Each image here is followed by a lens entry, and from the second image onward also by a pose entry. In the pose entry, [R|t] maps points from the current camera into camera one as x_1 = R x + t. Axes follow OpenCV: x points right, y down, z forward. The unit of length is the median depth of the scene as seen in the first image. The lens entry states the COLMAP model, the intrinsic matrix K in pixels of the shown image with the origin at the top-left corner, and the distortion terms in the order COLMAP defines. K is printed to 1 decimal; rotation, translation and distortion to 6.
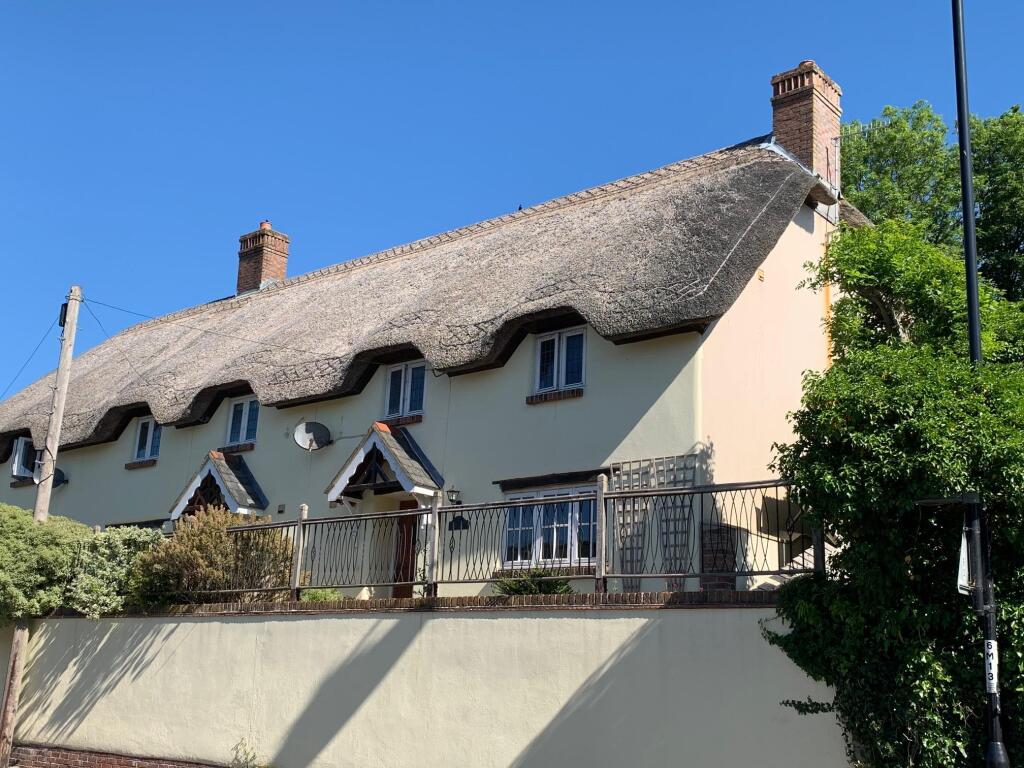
lens RADIAL K [[1108.2, 0, 512.6], [0, 1108.2, 385.1], [0, 0, 1]] dist [0.010898, 0.000000]
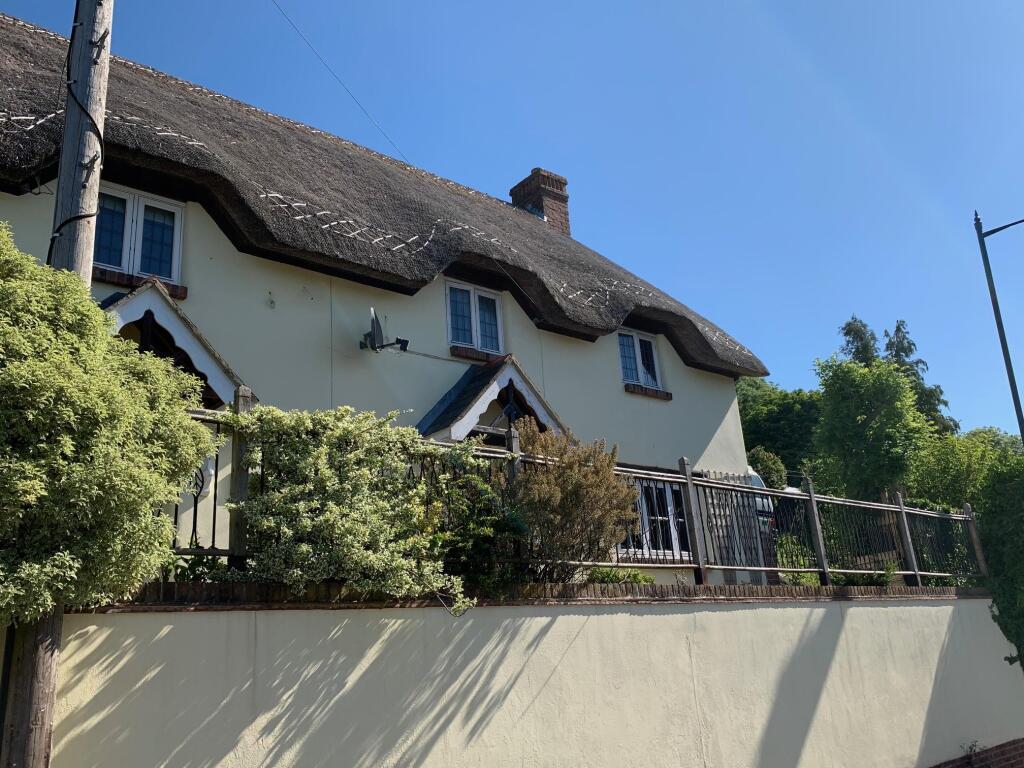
lens RADIAL K [[865.6, 0, 511.9], [0, 865.6, 382.9], [0, 0, 1]] dist [0.012423, 0.004210]
pose [[0.186478, 0.253164, 0.949281, -0.742381], [-0.185846, 0.957874, -0.218948, 0.198756], [-0.964721, -0.135591, 0.225672, 0.925653]]
